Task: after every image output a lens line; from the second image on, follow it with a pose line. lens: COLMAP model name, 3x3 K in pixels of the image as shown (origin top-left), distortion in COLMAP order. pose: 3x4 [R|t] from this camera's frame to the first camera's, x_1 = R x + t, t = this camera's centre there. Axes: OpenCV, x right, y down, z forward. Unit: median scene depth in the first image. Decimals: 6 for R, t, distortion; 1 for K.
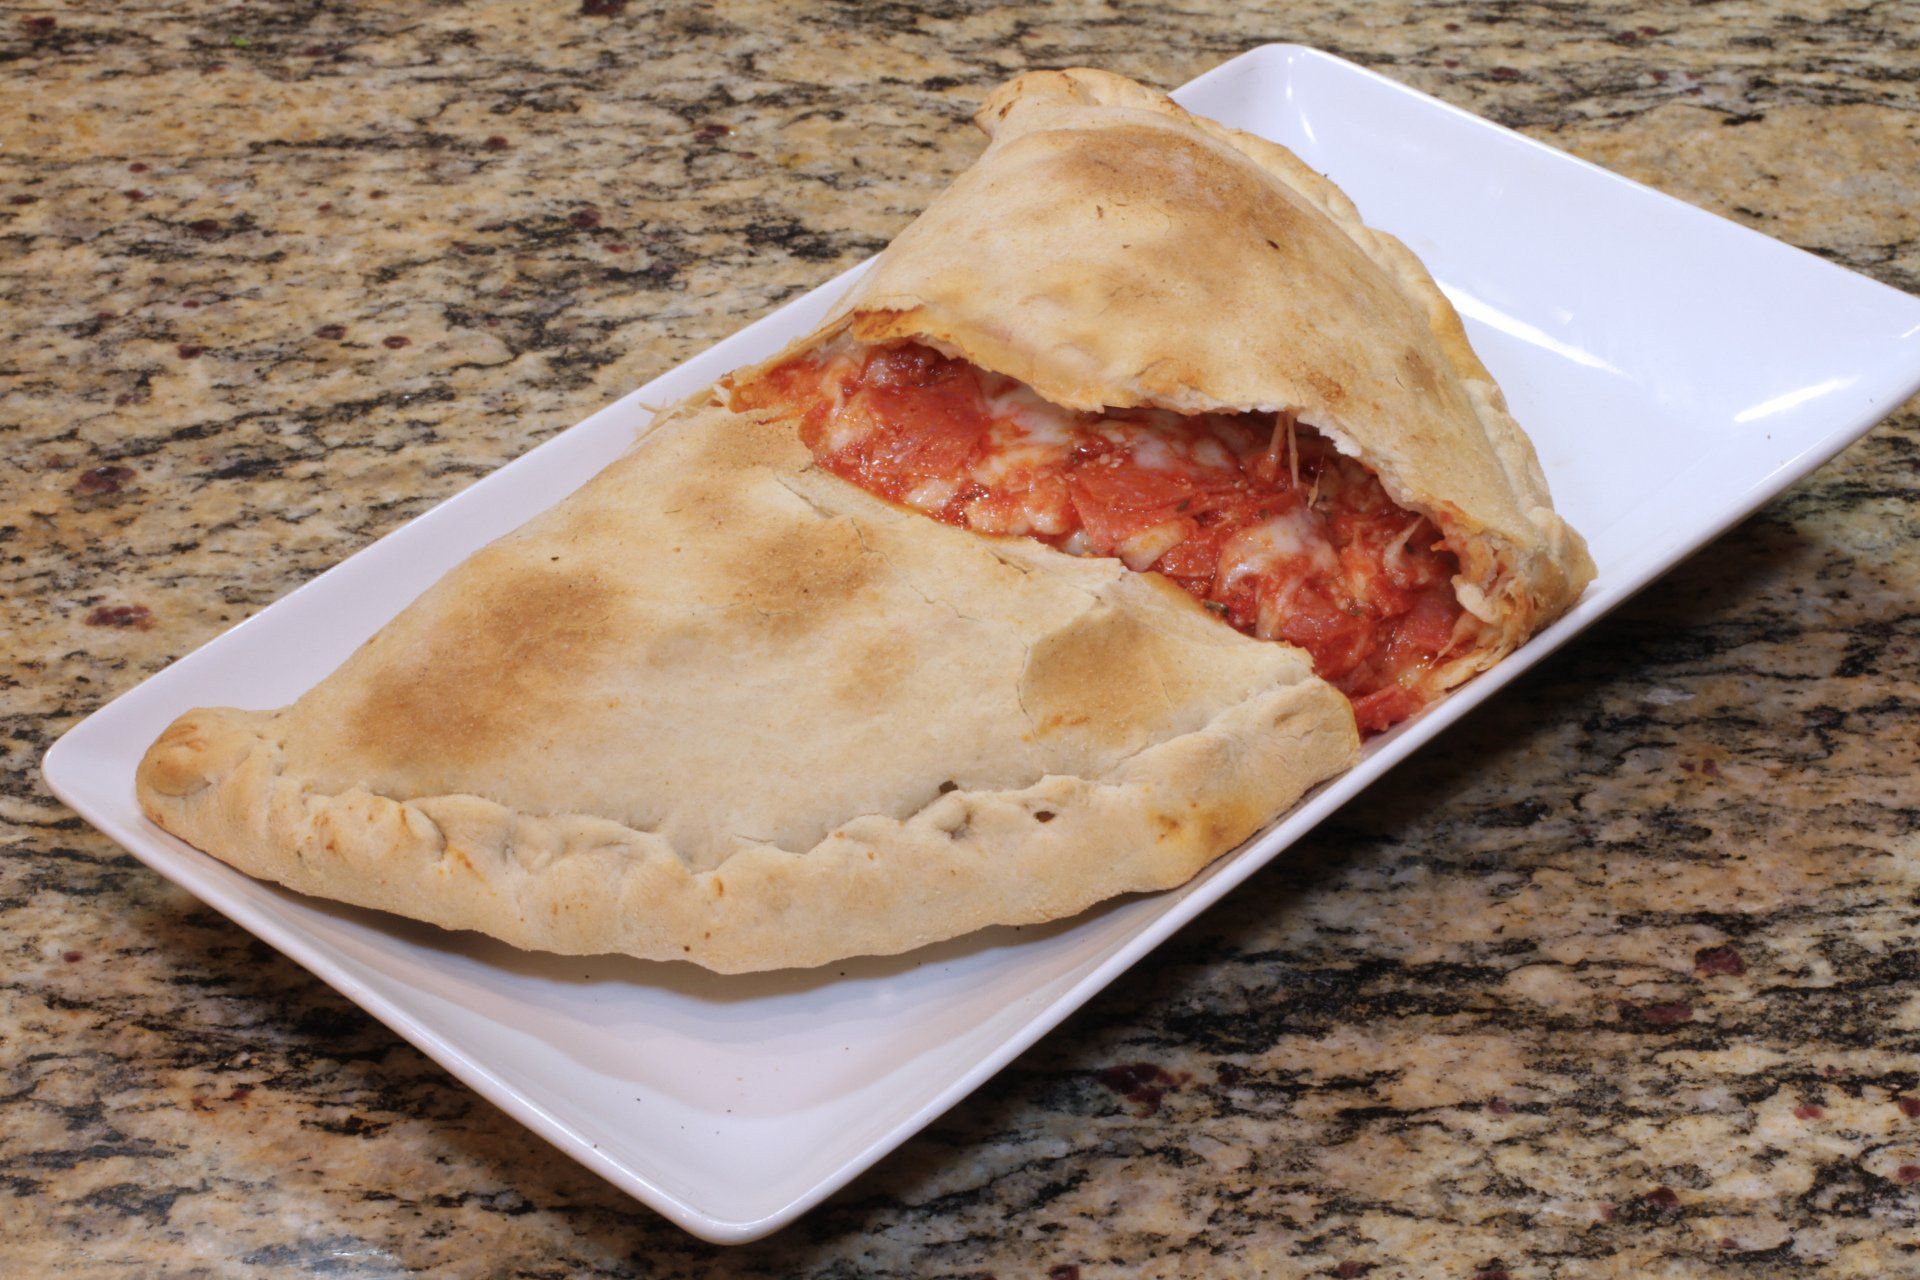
lens RADIAL K [[4822.5, 0, 963.2], [0, 4822.5, 666.6], [0, 0, 1]] dist [-0.165643, 0.000000]
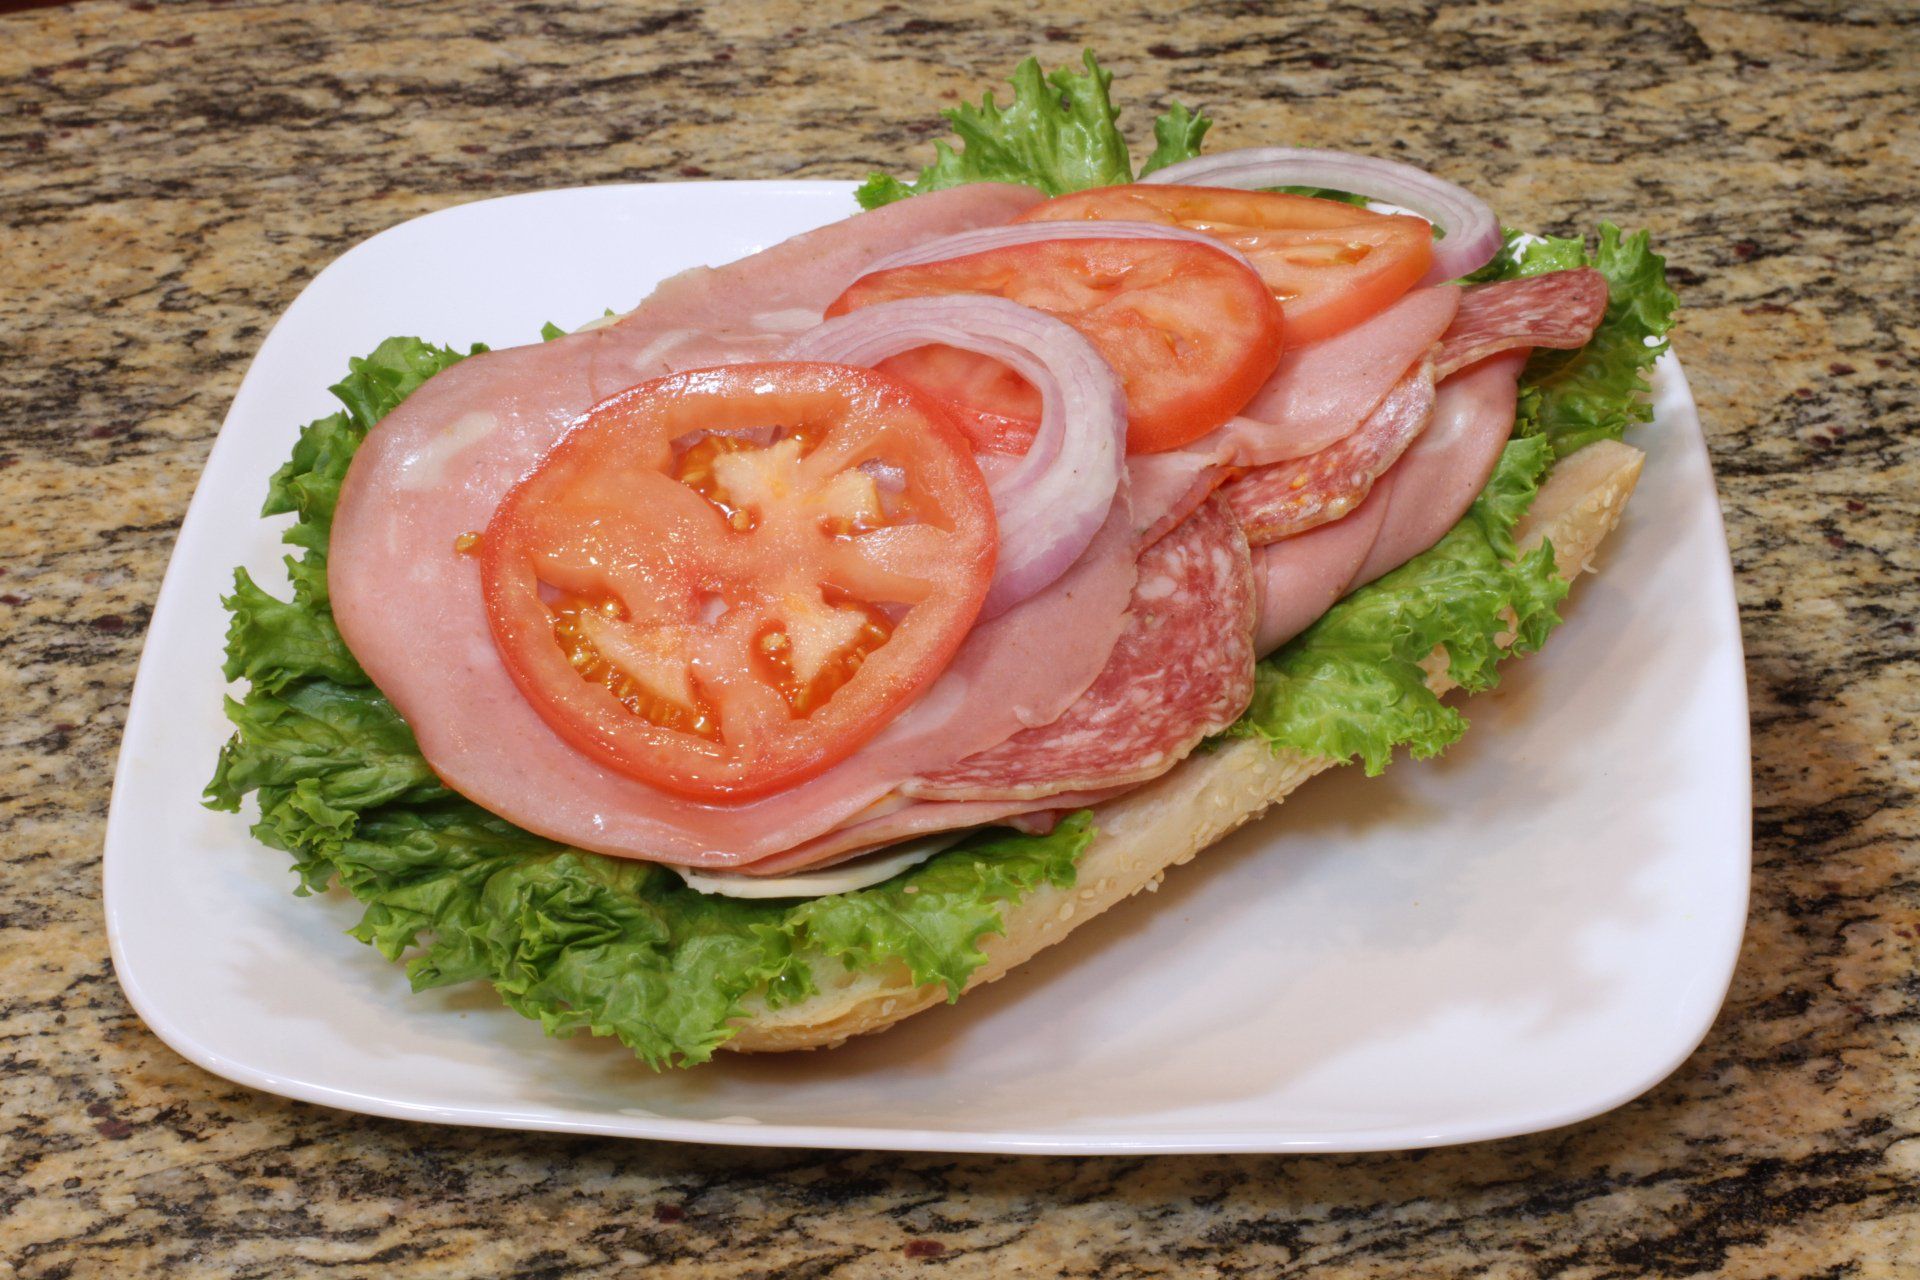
lens RADIAL K [[4822.5, 0, 941.9], [0, 4822.5, 648.5], [0, 0, 1]] dist [-0.165643, 0.000000]
pose [[0.943372, -0.129010, 0.305624, -0.317122], [0.154526, 0.986122, -0.060713, -0.007837], [-0.293549, 0.104502, 0.950215, 0.096277]]
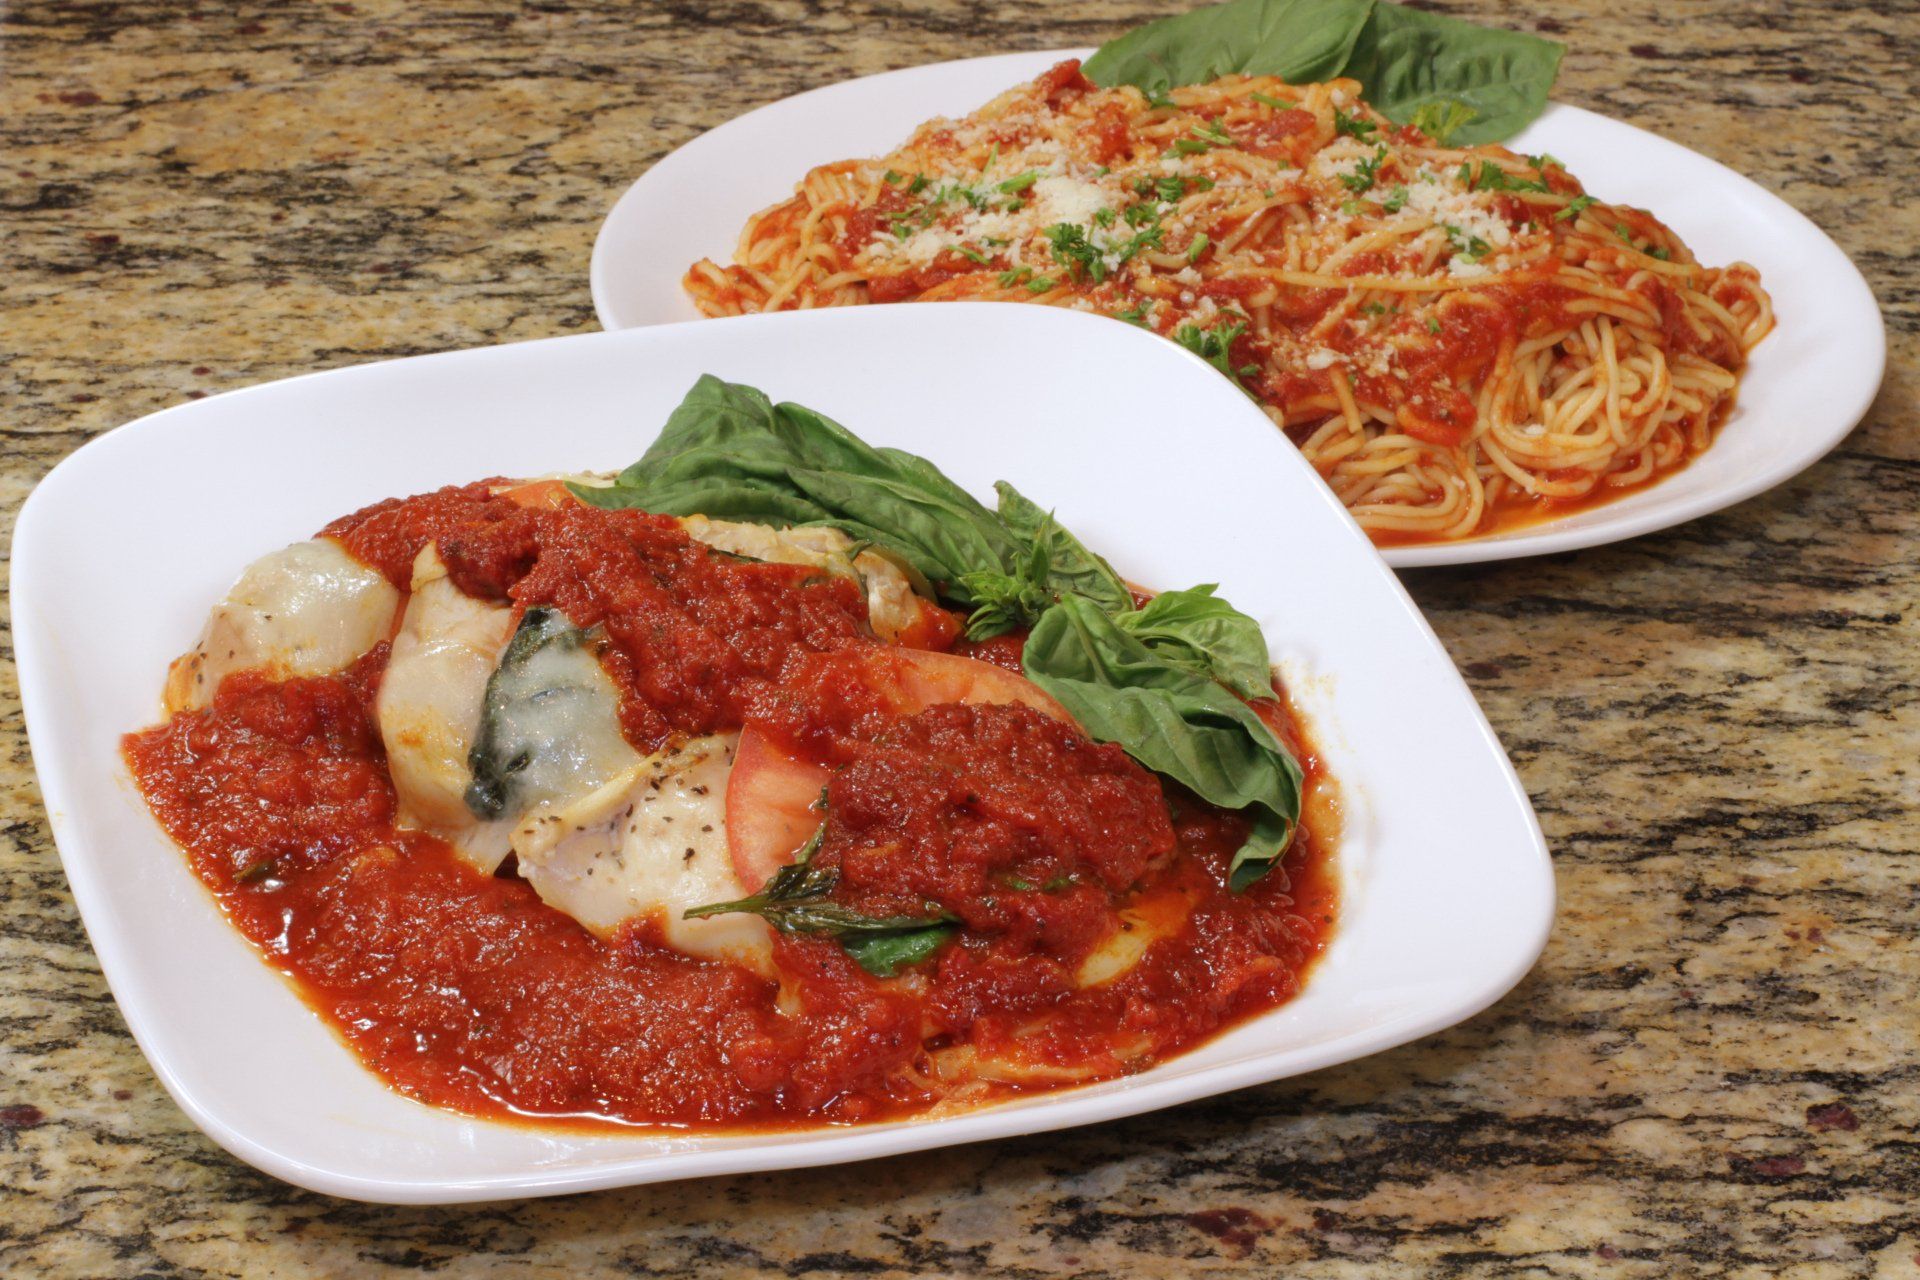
lens RADIAL K [[4822.5, 0, 961.6], [0, 4822.5, 619.7], [0, 0, 1]] dist [-0.165643, 0.000000]
pose [[0.999956, 0.006284, -0.006984, -0.009770], [-0.007034, 0.993555, -0.113130, 0.064264], [0.006228, 0.113174, 0.993556, 0.029361]]
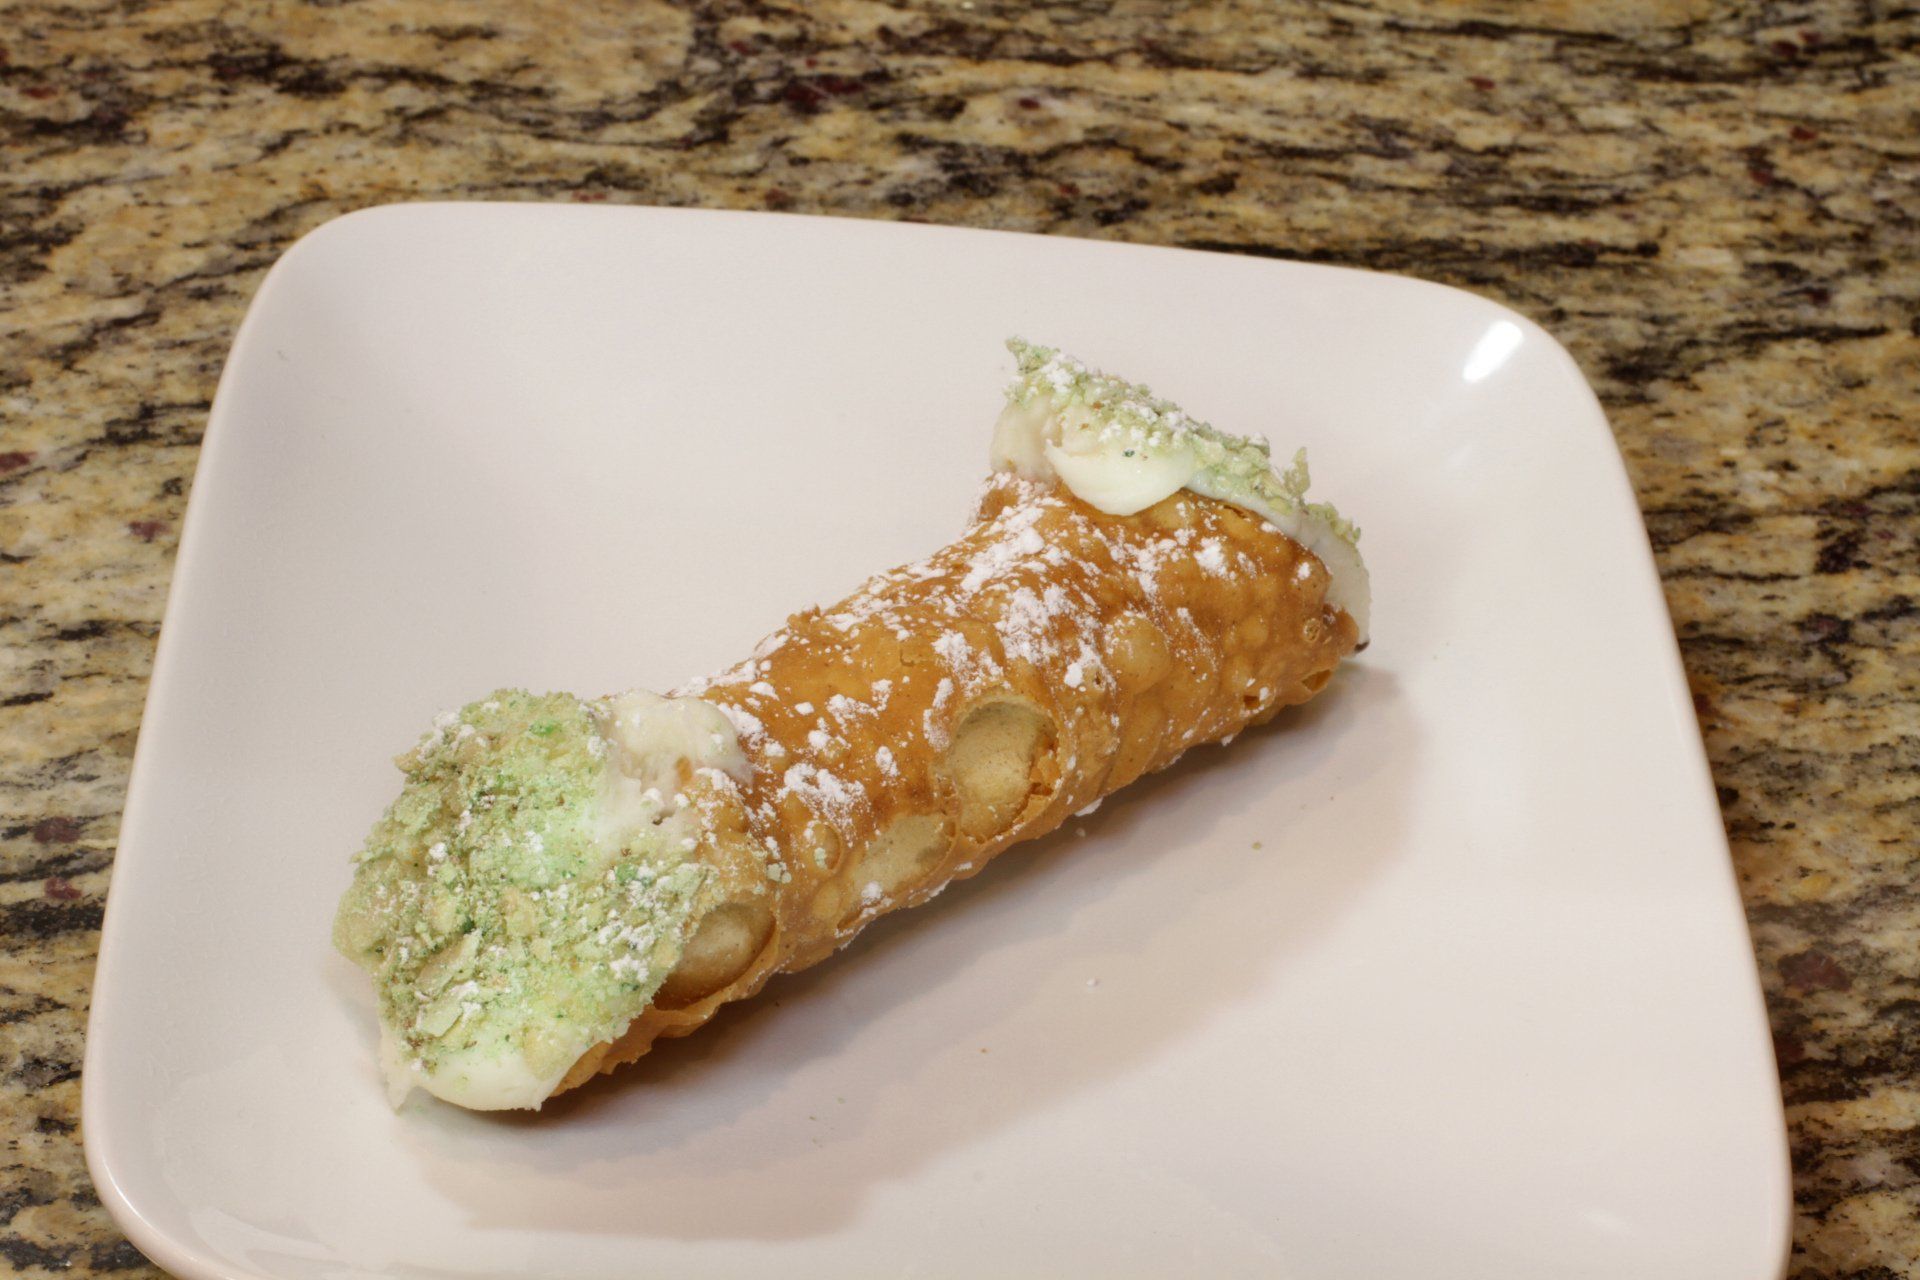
lens RADIAL K [[4822.5, 0, 936.5], [0, 4822.5, 793.2], [0, 0, 1]] dist [-0.165643, 0.000000]
pose [[0.977278, -0.067470, 0.200938, -0.100557], [0.061154, 0.997424, 0.037483, -0.000173], [-0.202950, -0.024343, 0.978887, 0.289119]]
